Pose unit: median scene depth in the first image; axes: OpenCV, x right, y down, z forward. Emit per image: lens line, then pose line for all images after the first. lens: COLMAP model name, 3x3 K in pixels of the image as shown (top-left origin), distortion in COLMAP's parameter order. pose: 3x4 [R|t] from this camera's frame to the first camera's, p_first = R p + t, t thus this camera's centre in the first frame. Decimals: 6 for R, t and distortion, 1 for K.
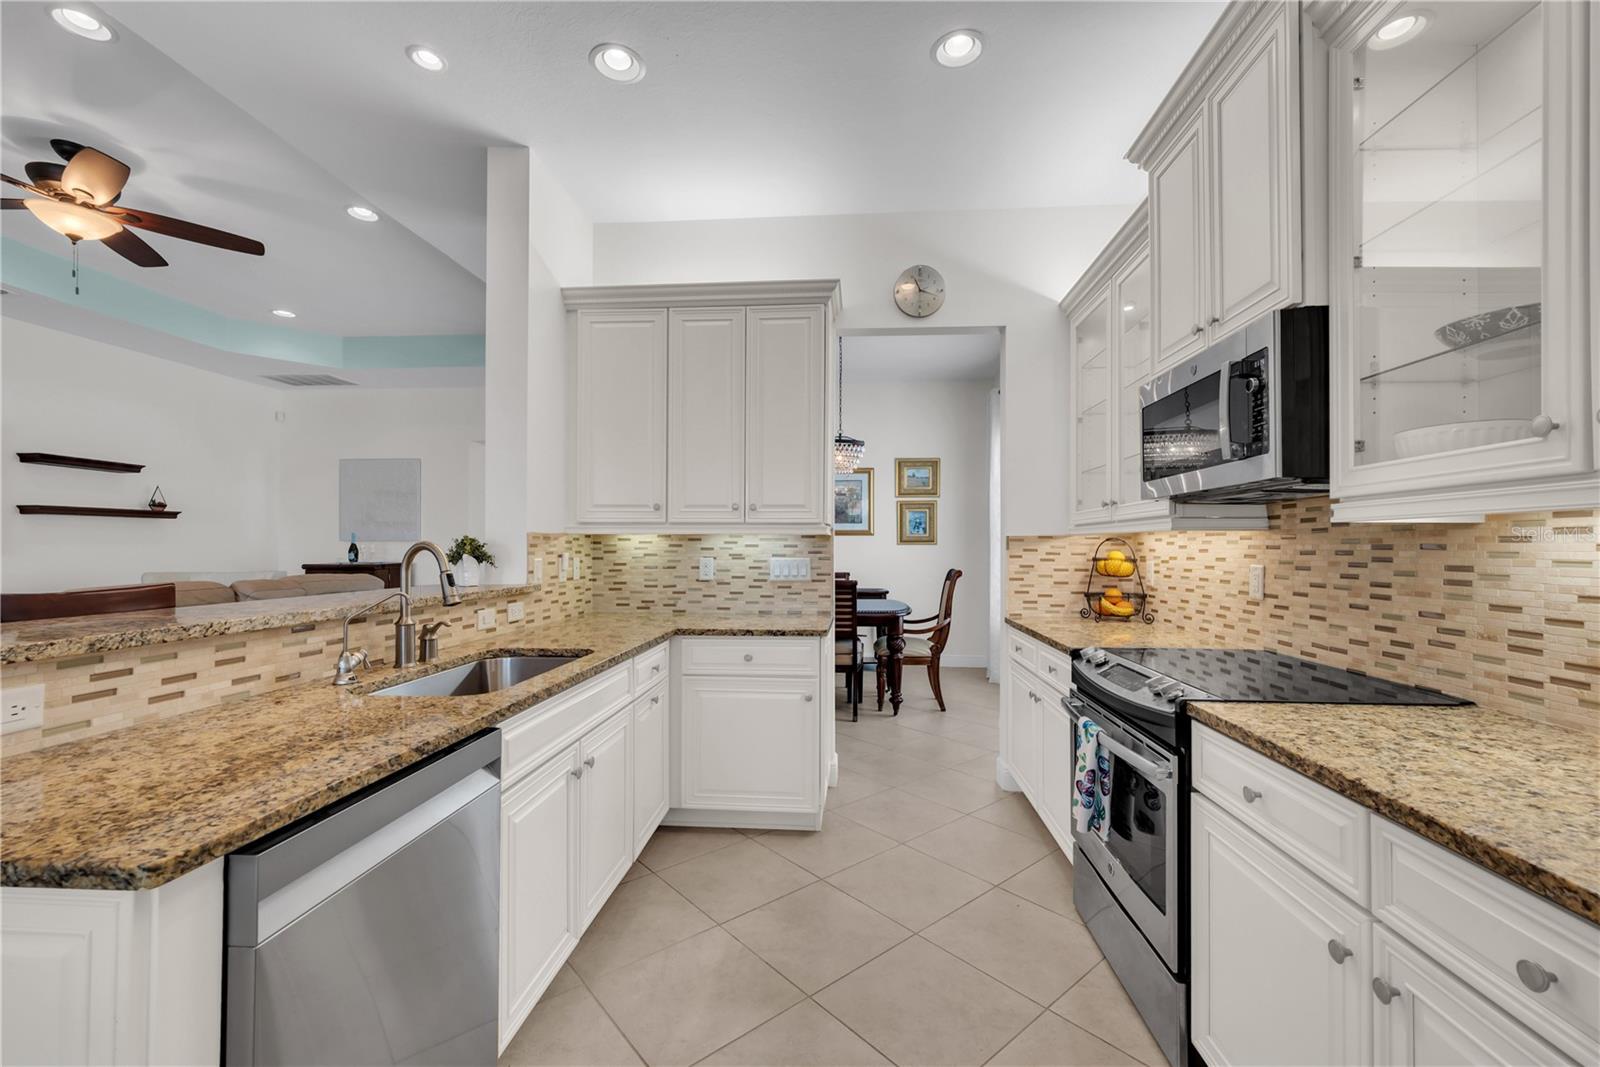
lens RADIAL K [[652.6, 0, 796.4], [0, 652.6, 541.4], [0, 0, 1]] dist [0.001440, 0.000264]
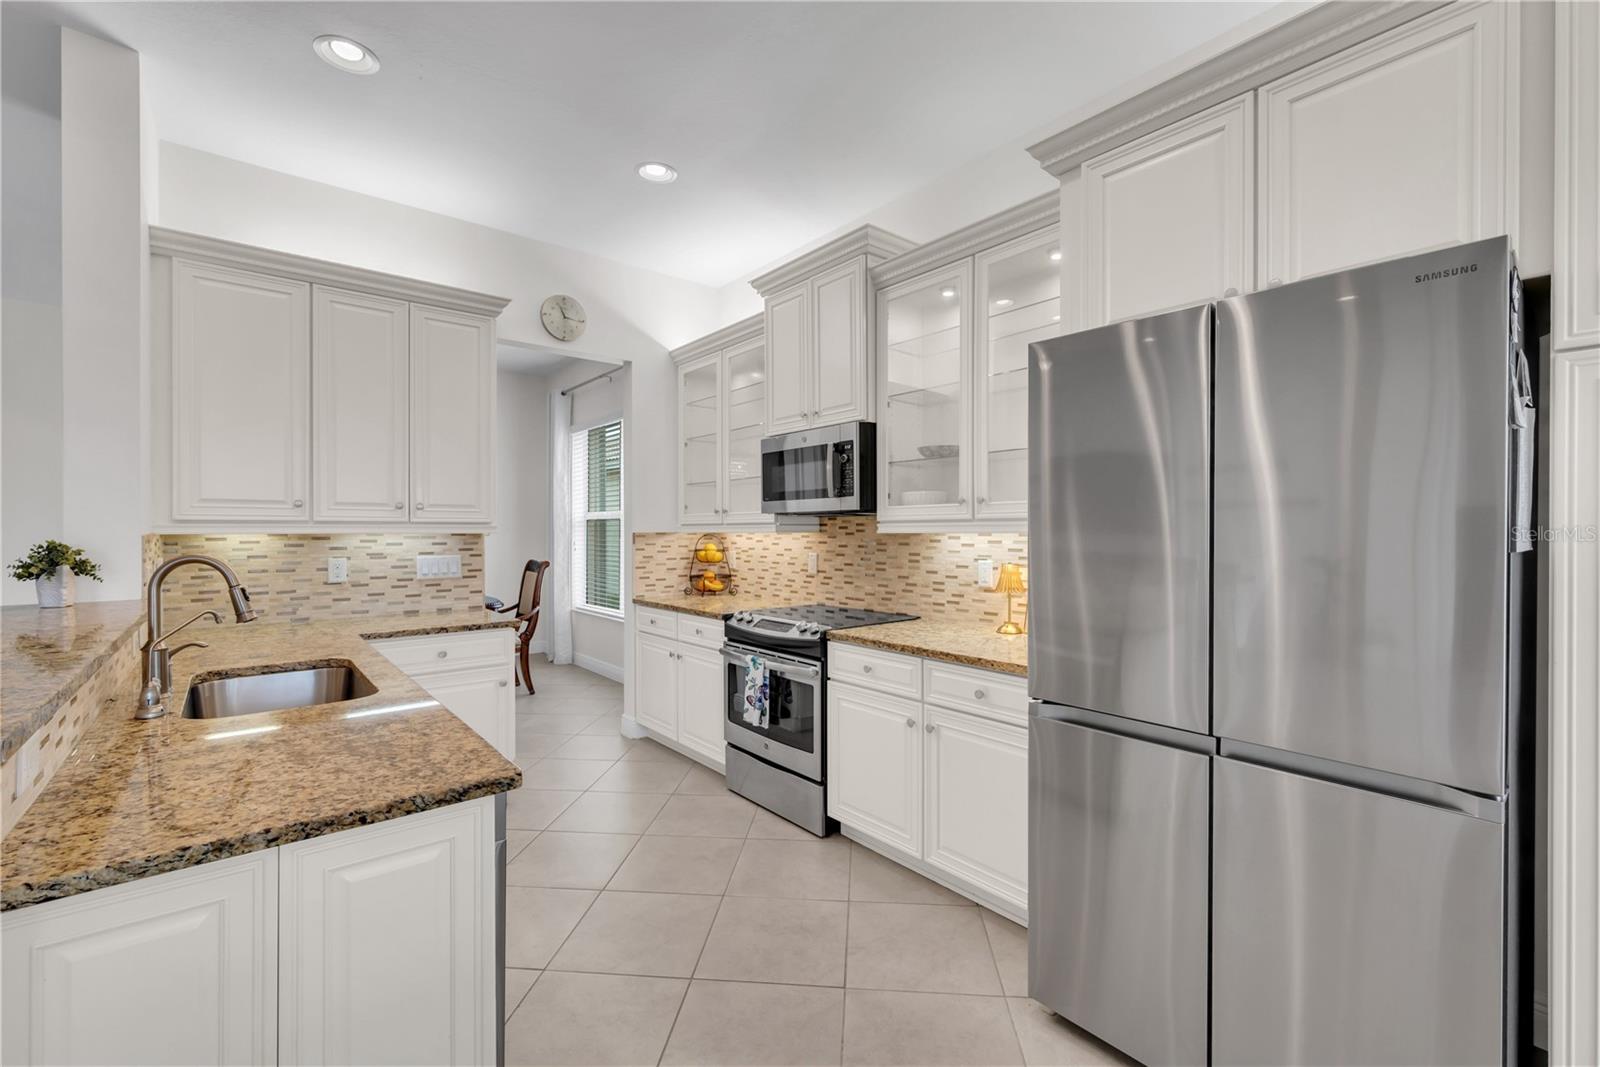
lens RADIAL K [[677.4, 0, 799.7], [0, 677.4, 535.8], [0, 0, 1]] dist [0.000250, 0.000004]
pose [[0.717194, -0.008693, 0.696819, -0.548163], [-0.002140, 0.999890, 0.014676, -0.035302], [-0.696870, -0.012017, 0.717097, -0.217200]]
